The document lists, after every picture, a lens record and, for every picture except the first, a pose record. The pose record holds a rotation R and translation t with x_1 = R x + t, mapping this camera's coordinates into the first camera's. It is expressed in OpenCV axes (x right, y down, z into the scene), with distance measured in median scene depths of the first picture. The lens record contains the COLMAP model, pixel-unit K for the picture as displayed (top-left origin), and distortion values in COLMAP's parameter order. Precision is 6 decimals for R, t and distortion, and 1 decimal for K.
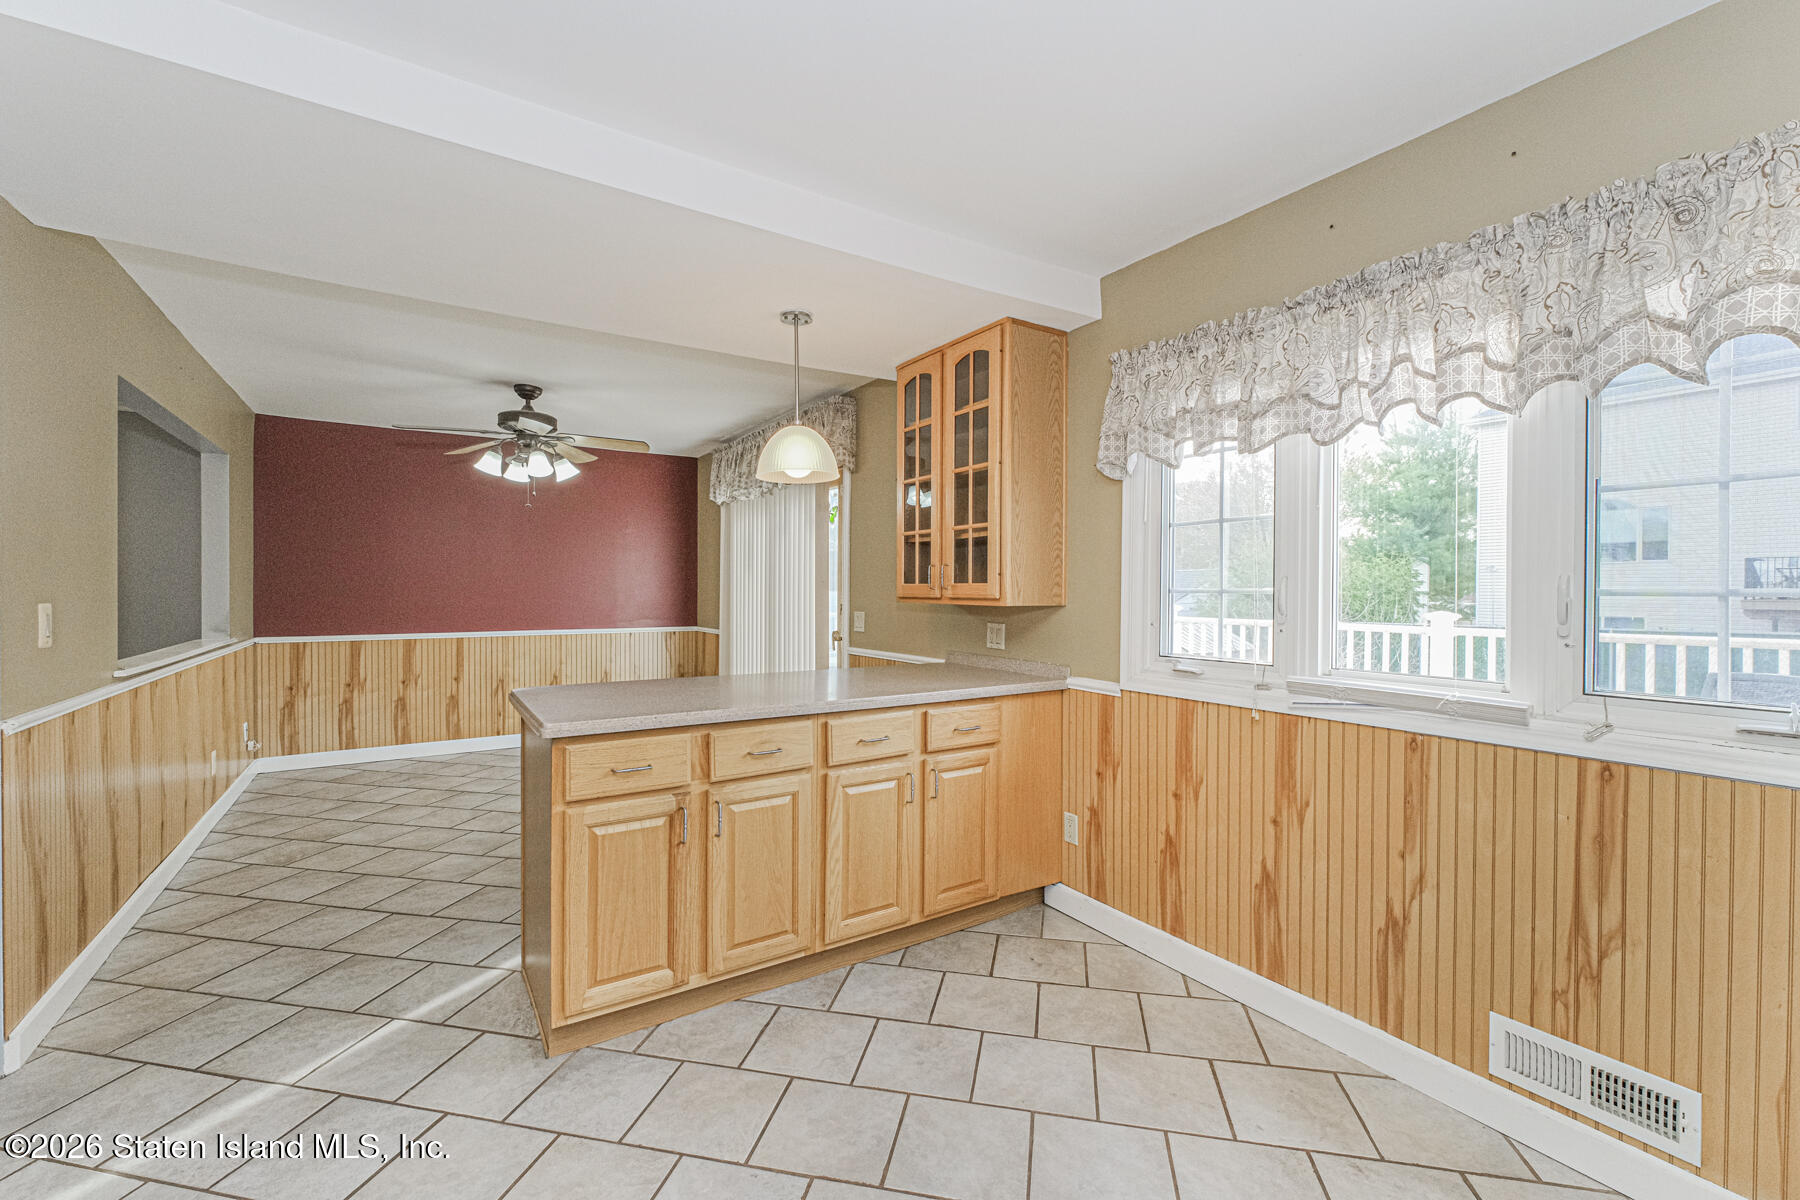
lens RADIAL K [[751.2, 0, 899.9], [0, 751.2, 599.2], [0, 0, 1]] dist [-0.001407, -0.000708]
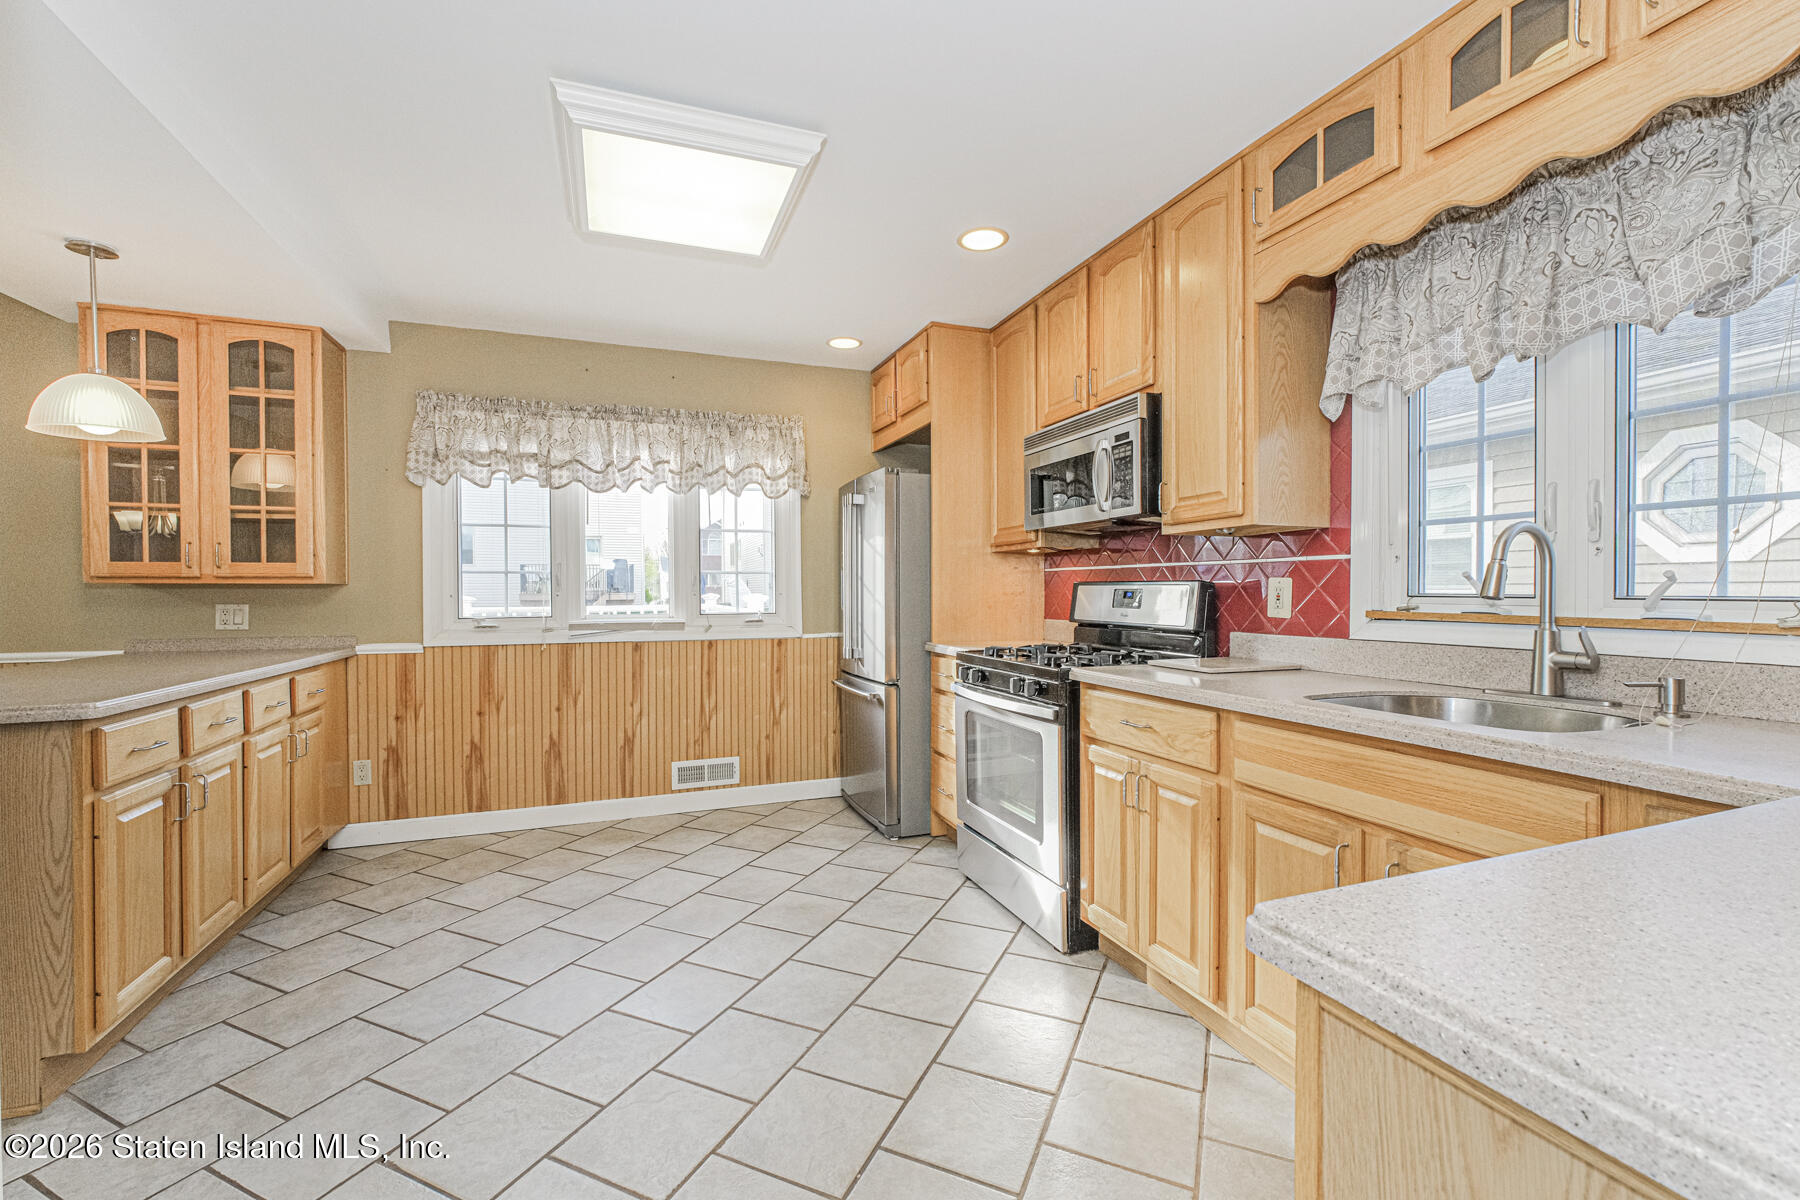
lens RADIAL K [[751.2, 0, 904.9], [0, 751.2, 599.2], [0, 0, 1]] dist [-0.001407, -0.000708]
pose [[0.207377, -0.017169, 0.978110, -0.809759], [0.017498, 0.999751, 0.013839, 0.034152], [-0.978105, 0.014245, 0.207626, -0.091311]]
